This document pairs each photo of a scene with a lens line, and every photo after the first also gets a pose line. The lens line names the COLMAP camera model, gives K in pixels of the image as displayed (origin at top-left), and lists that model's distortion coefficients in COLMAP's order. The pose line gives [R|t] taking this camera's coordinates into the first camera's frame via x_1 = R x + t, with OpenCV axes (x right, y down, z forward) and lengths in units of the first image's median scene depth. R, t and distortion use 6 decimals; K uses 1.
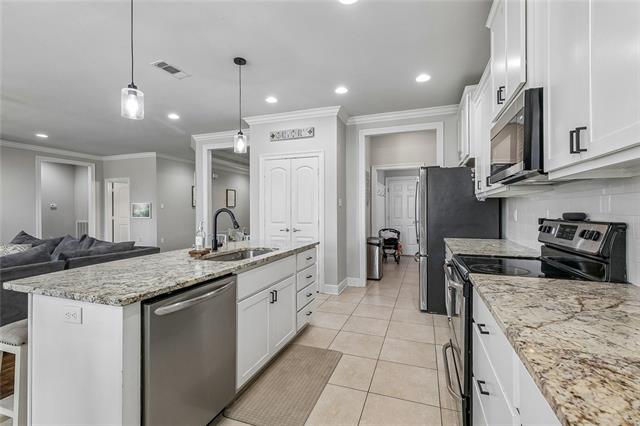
lens RADIAL K [[290.9, 0, 319.2], [0, 290.9, 211.0], [0, 0, 1]] dist [0.002316, -0.000443]
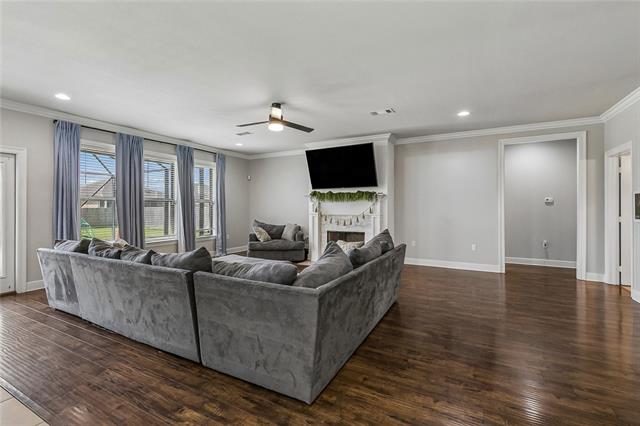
lens RADIAL K [[290.9, 0, 319.2], [0, 290.9, 211.0], [0, 0, 1]] dist [0.002316, -0.000443]
pose [[-0.149064, 0.018125, -0.988661, -0.121259], [-0.001299, 0.999828, 0.018526, -0.004802], [0.988827, 0.004045, -0.149014, 0.979015]]
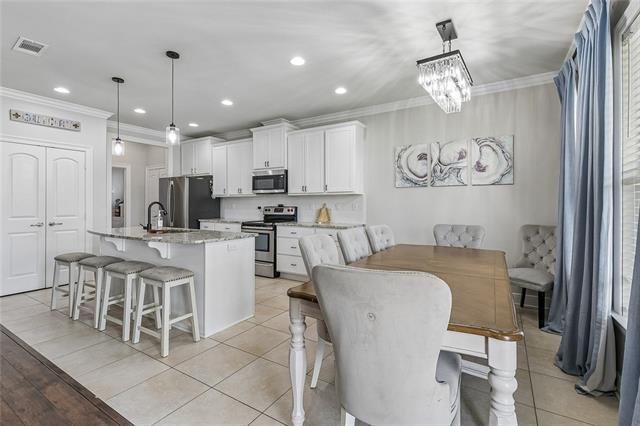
lens RADIAL K [[290.4, 0, 325.5], [0, 290.4, 203.8], [0, 0, 1]] dist [0.003644, 0.000122]
pose [[0.208443, 0.005109, 0.978021, -0.894255], [-0.001449, 0.999987, -0.004915, 0.006115], [-0.978034, -0.000392, 0.208447, -0.076555]]
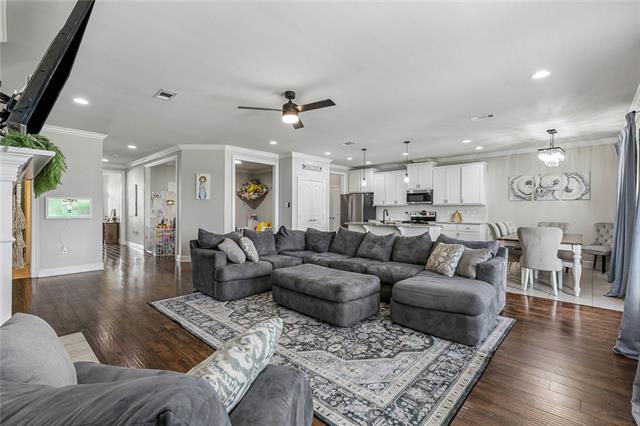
lens RADIAL K [[290.9, 0, 319.2], [0, 290.9, 211.0], [0, 0, 1]] dist [0.002316, -0.000443]
pose [[0.404185, 0.001907, 0.914675, -1.900524], [-0.005713, 0.999984, 0.000439, 0.009657], [-0.914660, -0.005403, 0.404189, 0.235653]]
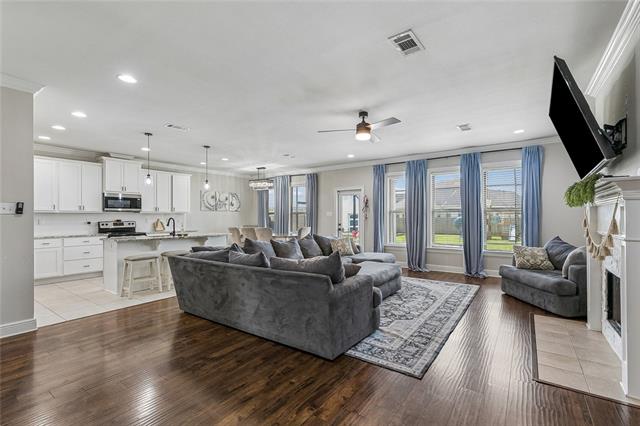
lens RADIAL K [[287.8, 0, 324.2], [0, 287.8, 217.2], [0, 0, 1]] dist [0.000605, -0.000086]
pose [[-0.962204, 0.009816, 0.272154, -1.249679], [0.009283, 0.999952, -0.003248, 0.004902], [-0.272173, -0.000599, -0.962248, 1.671756]]
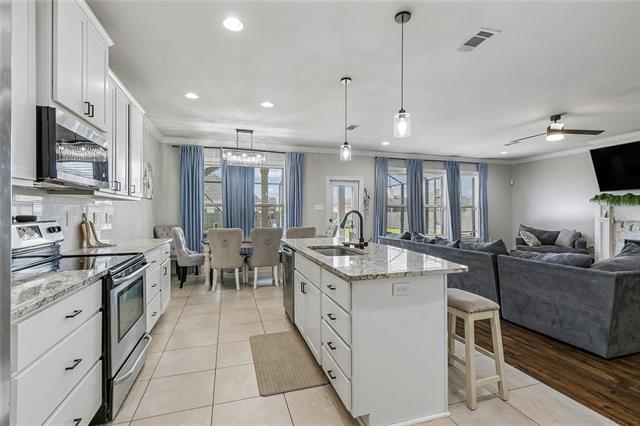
lens RADIAL K [[290.9, 0, 319.2], [0, 290.9, 211.0], [0, 0, 1]] dist [0.002316, -0.000443]
pose [[-0.802200, 0.003065, -0.597047, 0.249988], [0.002770, 0.999995, 0.001411, -0.006426], [0.597048, -0.000522, -0.802205, 1.025092]]
